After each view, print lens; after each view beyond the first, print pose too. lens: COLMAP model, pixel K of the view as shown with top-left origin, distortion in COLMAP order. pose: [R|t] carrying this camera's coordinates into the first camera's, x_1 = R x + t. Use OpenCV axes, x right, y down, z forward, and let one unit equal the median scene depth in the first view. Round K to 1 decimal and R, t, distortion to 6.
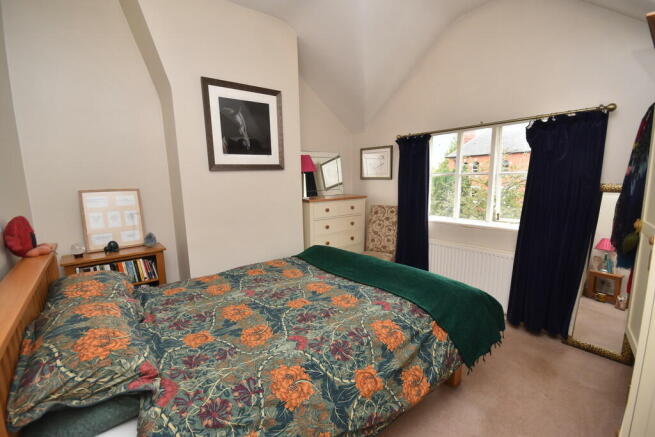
lens RADIAL K [[288.4, 0, 328.9], [0, 288.4, 221.2], [0, 0, 1]] dist [0.014879, -0.013523]
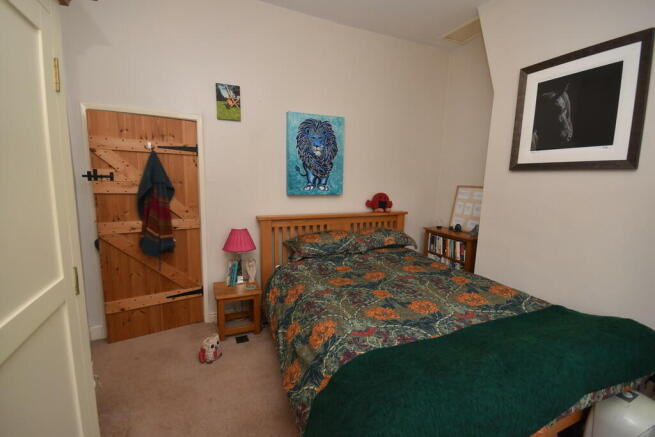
lens RADIAL K [[288.4, 0, 328.9], [0, 288.4, 221.2], [0, 0, 1]] dist [0.014879, -0.013523]
pose [[-0.265284, 0.158802, -0.951003, 0.677621], [-0.168145, 0.963608, 0.207812, -0.121132], [0.949395, 0.215036, -0.228928, 0.733809]]
